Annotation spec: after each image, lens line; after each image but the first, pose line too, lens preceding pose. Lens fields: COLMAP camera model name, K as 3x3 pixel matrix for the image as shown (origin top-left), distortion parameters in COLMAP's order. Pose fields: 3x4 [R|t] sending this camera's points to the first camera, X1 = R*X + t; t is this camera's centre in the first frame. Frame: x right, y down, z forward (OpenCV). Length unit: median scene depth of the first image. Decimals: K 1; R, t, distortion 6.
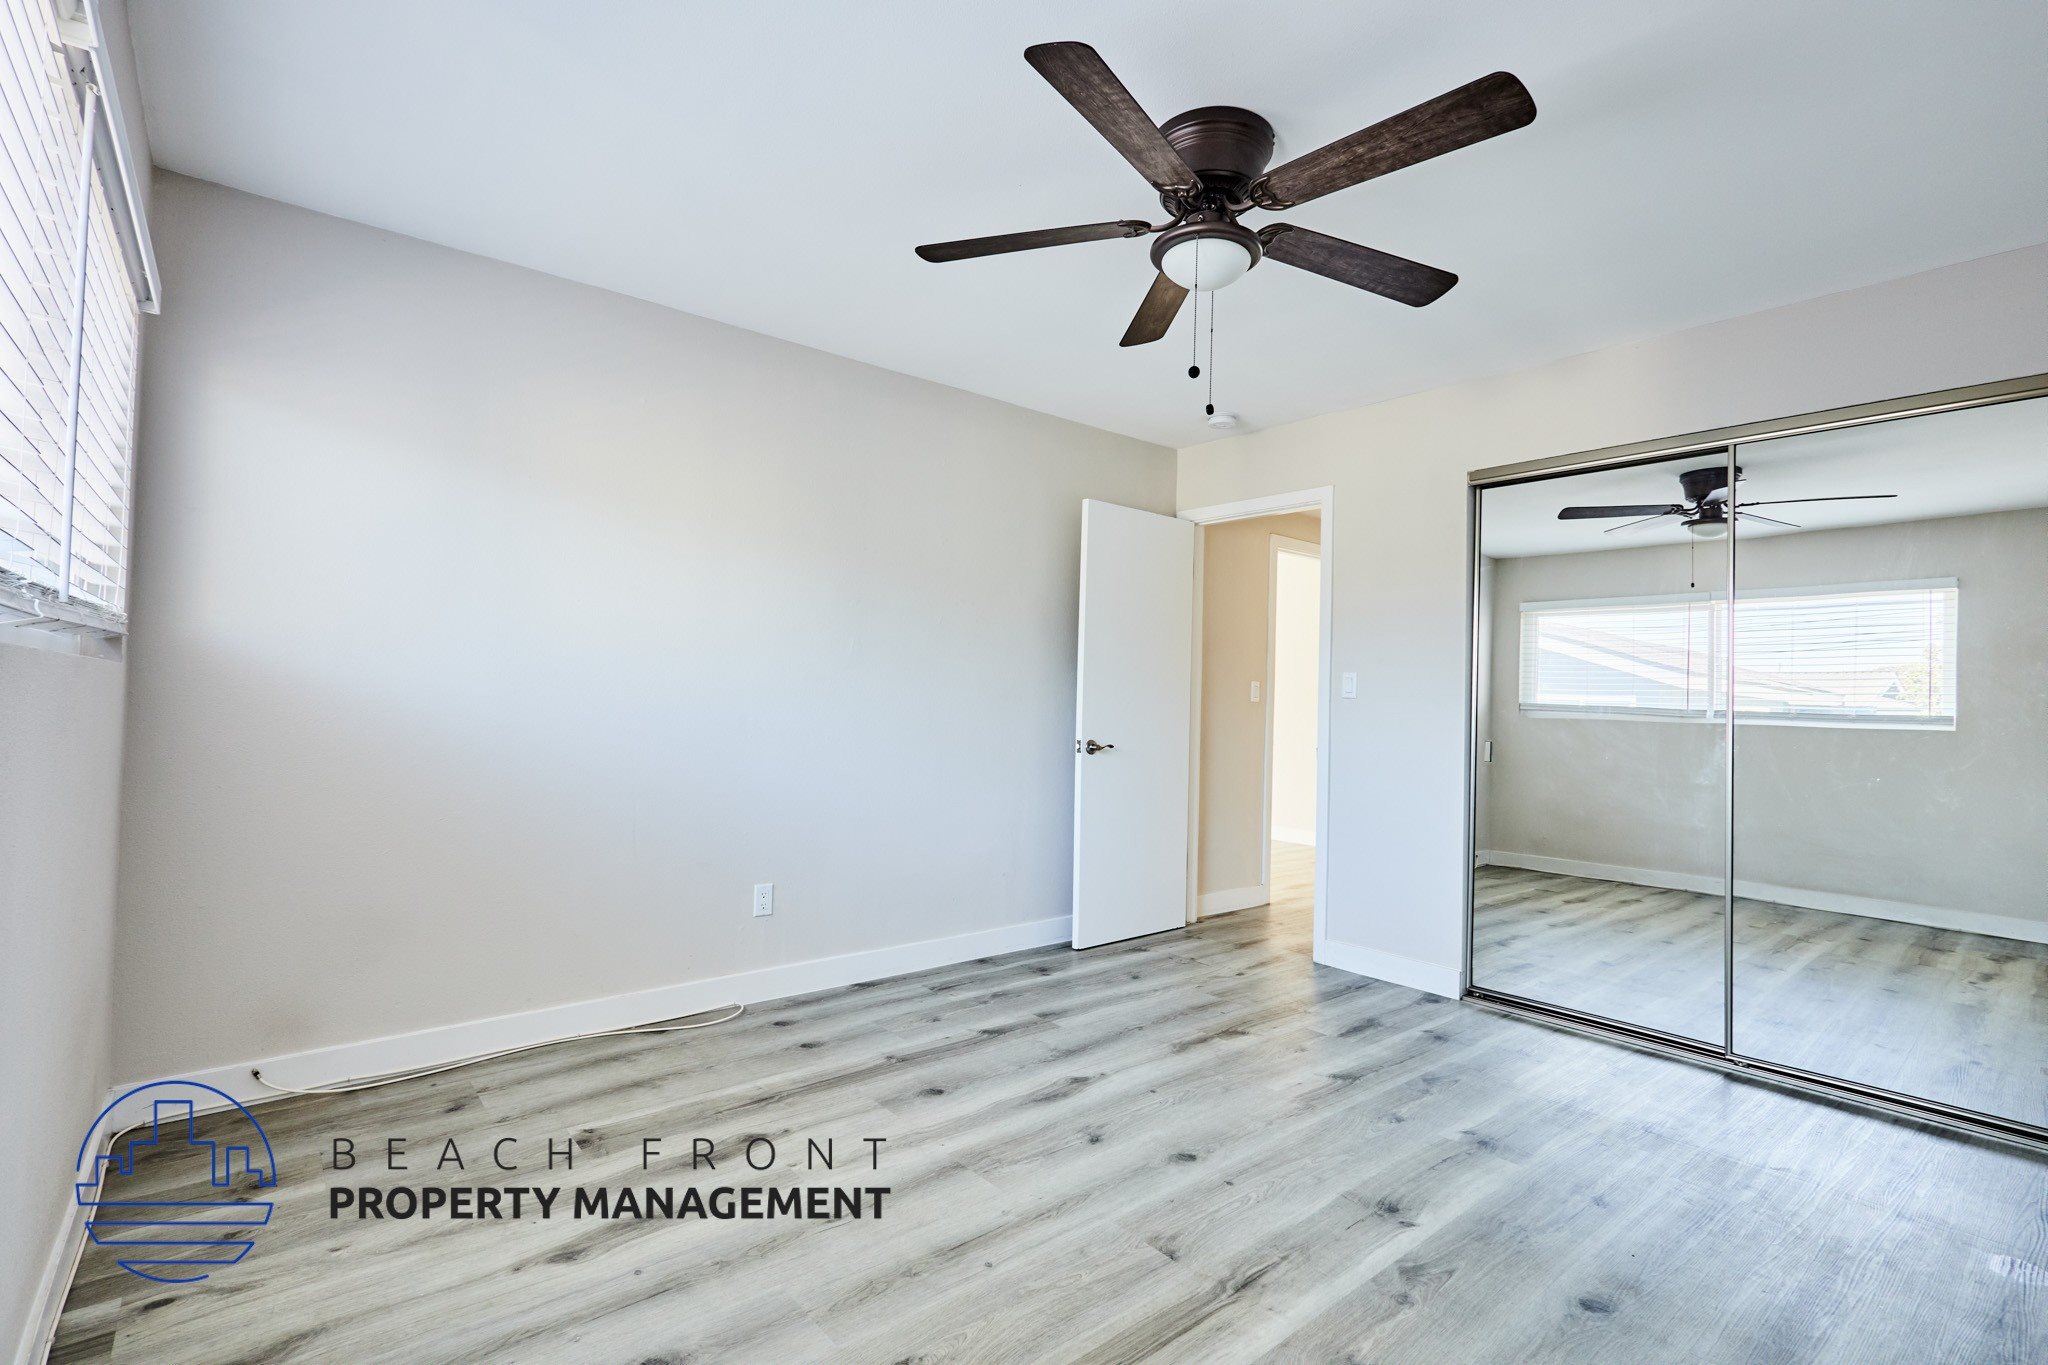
lens RADIAL K [[941.6, 0, 1023.0], [0, 941.6, 684.4], [0, 0, 1]] dist [0.001635, -0.000685]
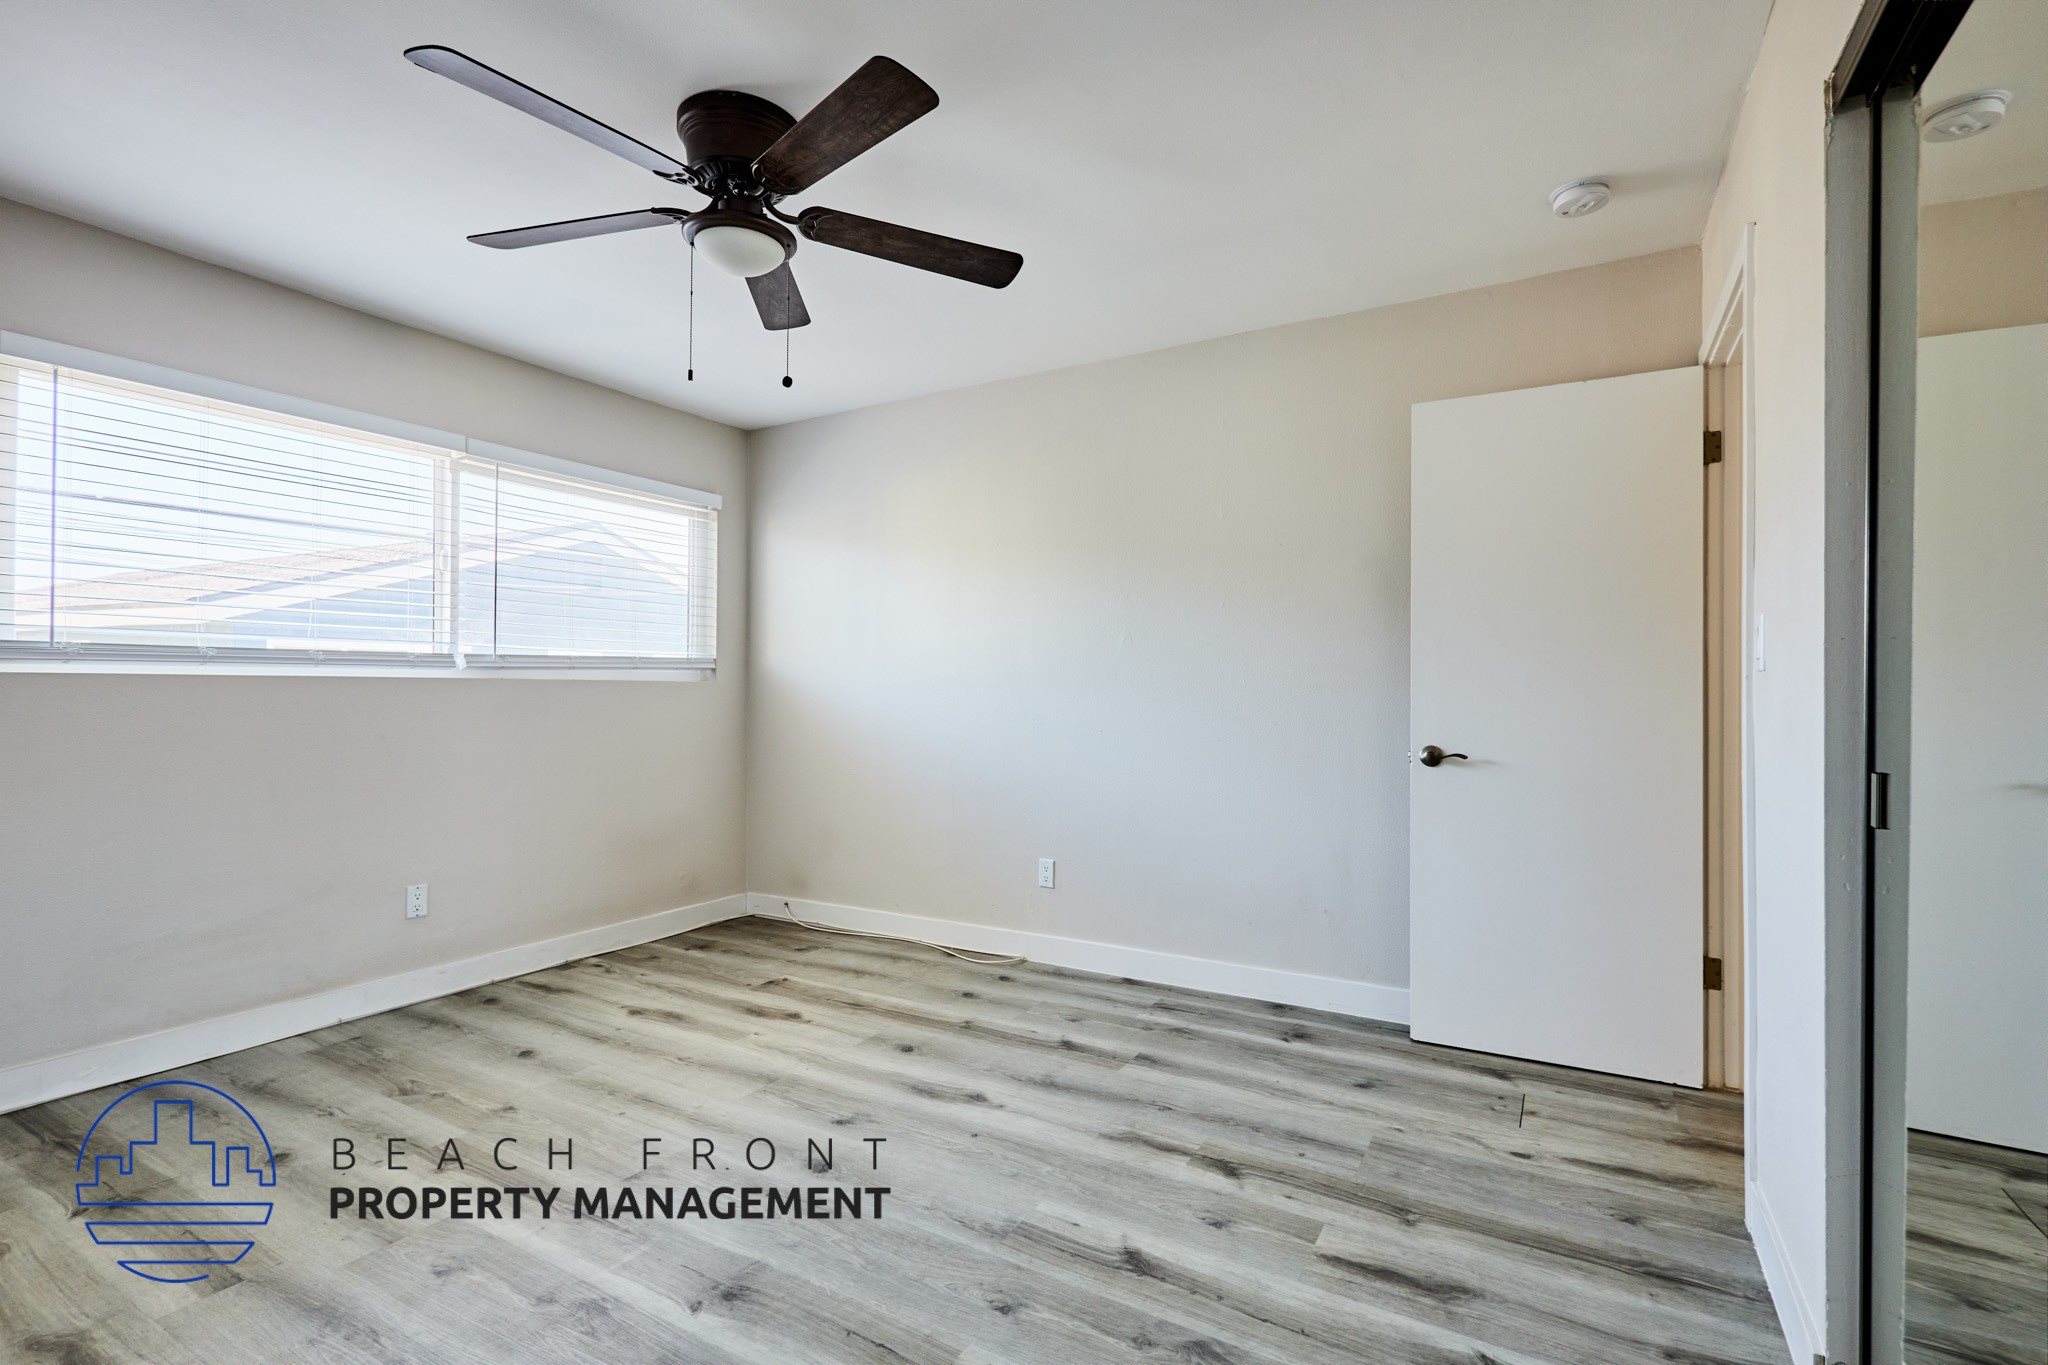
lens RADIAL K [[941.6, 0, 1021.5], [0, 941.6, 694.4], [0, 0, 1]] dist [0.001635, -0.000685]
pose [[0.338112, -0.019731, -0.940899, 0.880706], [0.022571, 0.999663, -0.012852, 0.032575], [0.940835, -0.016892, 0.338444, 0.675413]]
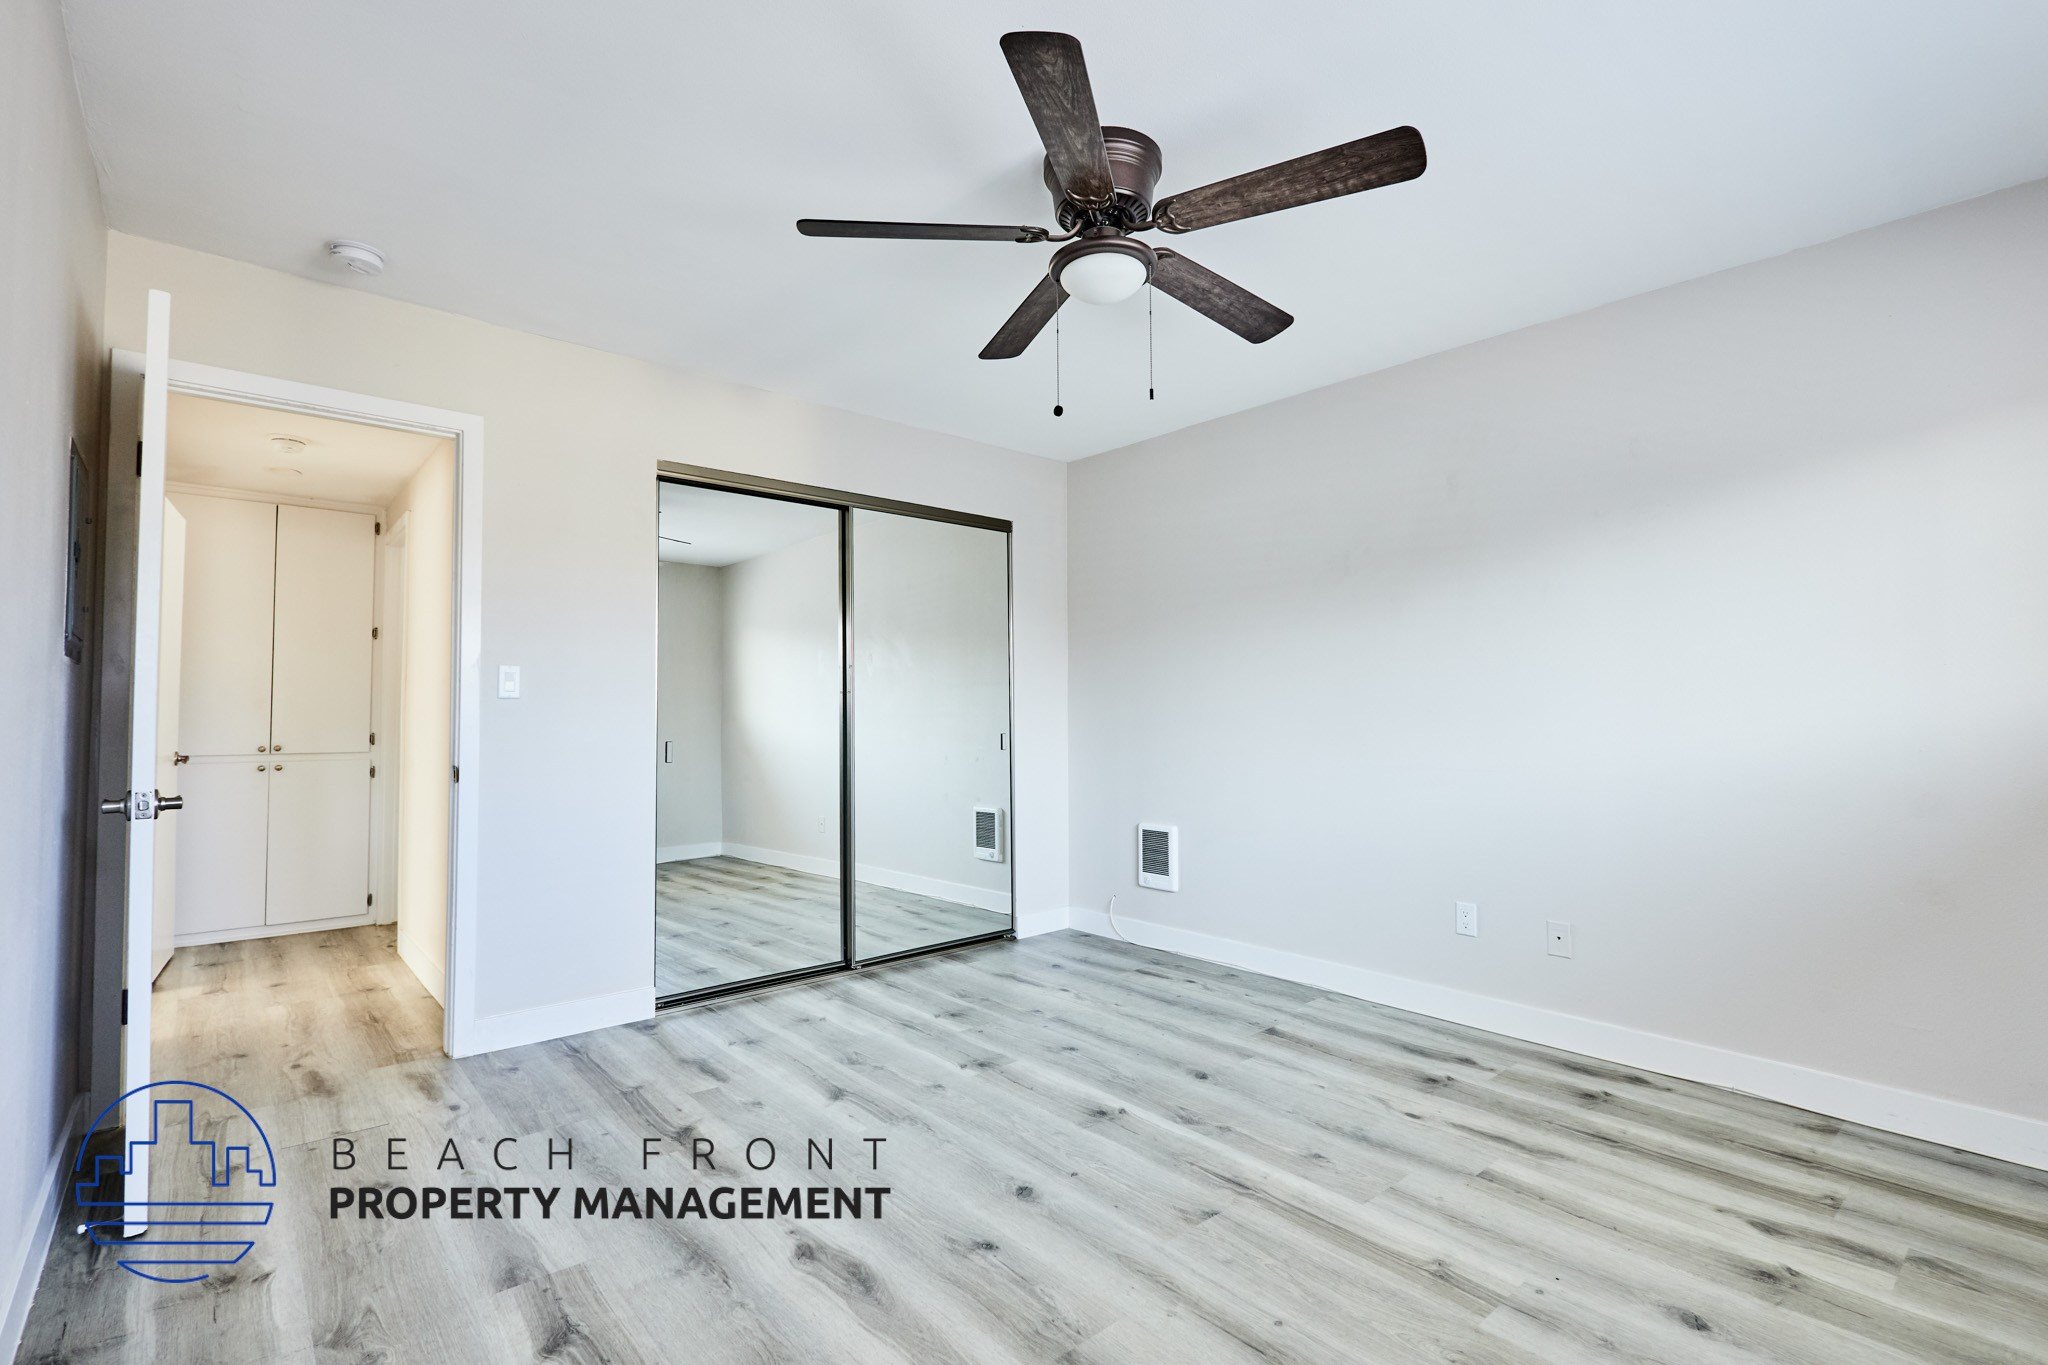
lens RADIAL K [[941.6, 0, 1020.3], [0, 941.6, 685.3], [0, 0, 1]] dist [0.001635, -0.000685]
pose [[-0.017047, 0.004053, 0.999846, -0.592602], [-0.016329, 0.999857, -0.004331, 0.000013], [-0.999721, -0.016401, -0.016979, 0.791856]]
